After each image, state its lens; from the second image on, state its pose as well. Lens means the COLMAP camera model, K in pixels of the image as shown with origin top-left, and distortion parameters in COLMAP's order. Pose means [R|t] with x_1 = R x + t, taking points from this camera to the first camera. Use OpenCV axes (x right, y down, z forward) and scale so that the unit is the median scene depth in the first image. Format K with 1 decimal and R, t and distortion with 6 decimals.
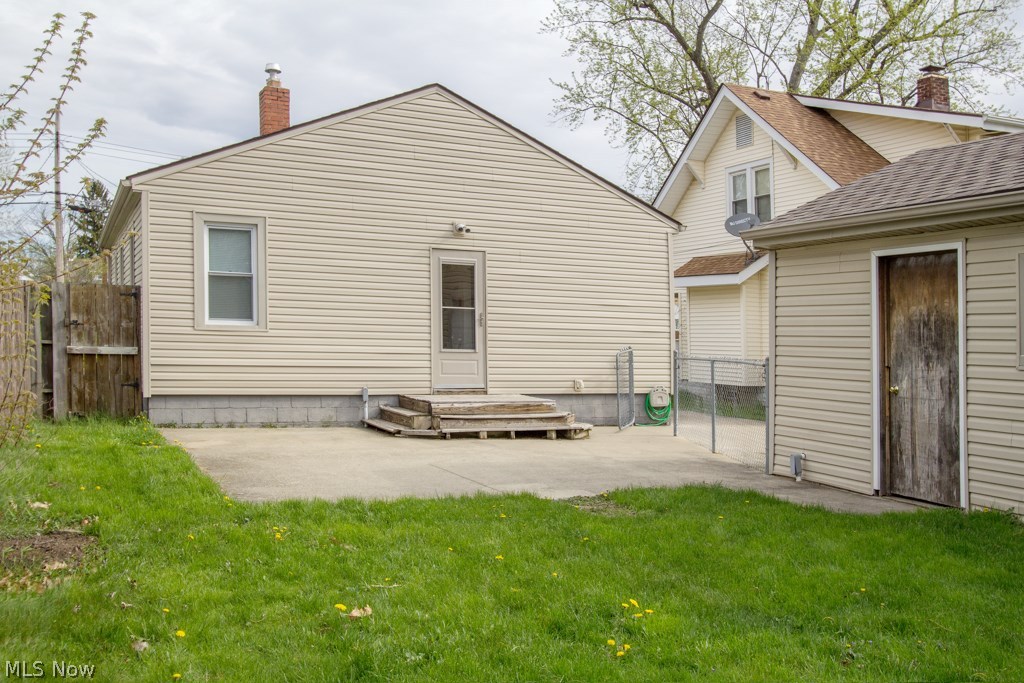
lens RADIAL K [[969.0, 0, 512.0], [0, 969.0, 341.5], [0, 0, 1]] dist [0.018708, 0.009540]
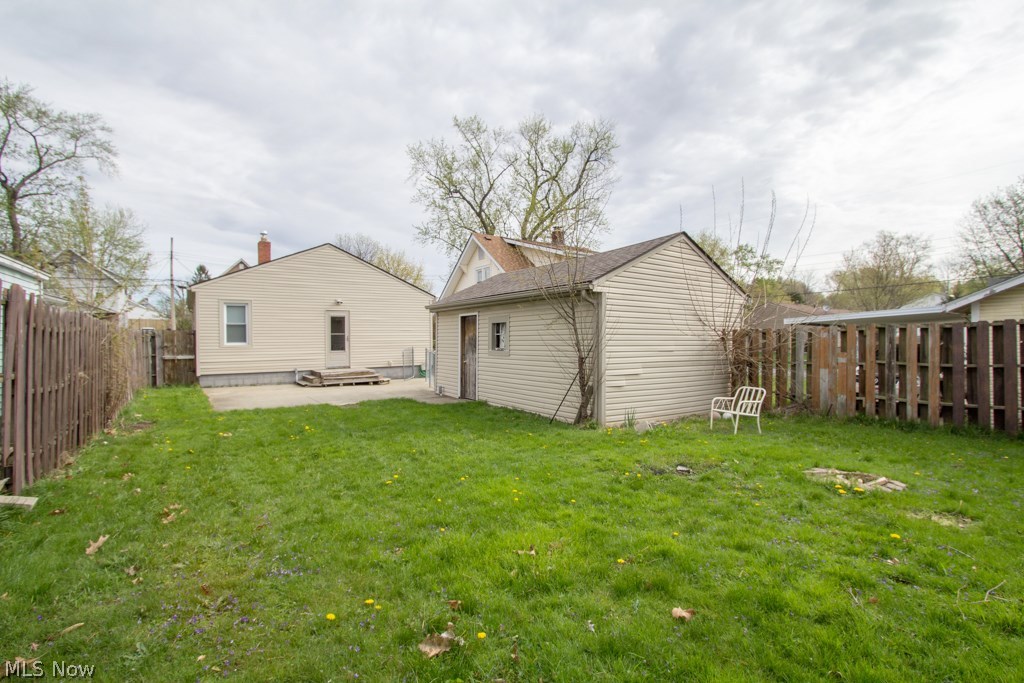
lens RADIAL K [[475.5, 0, 508.7], [0, 475.5, 327.5], [0, 0, 1]] dist [-0.003171, -0.000114]
pose [[0.986715, -0.029928, 0.159680, 0.202905], [0.033259, 0.999281, -0.018226, -0.016318], [-0.159020, 0.023295, 0.987001, -0.302606]]
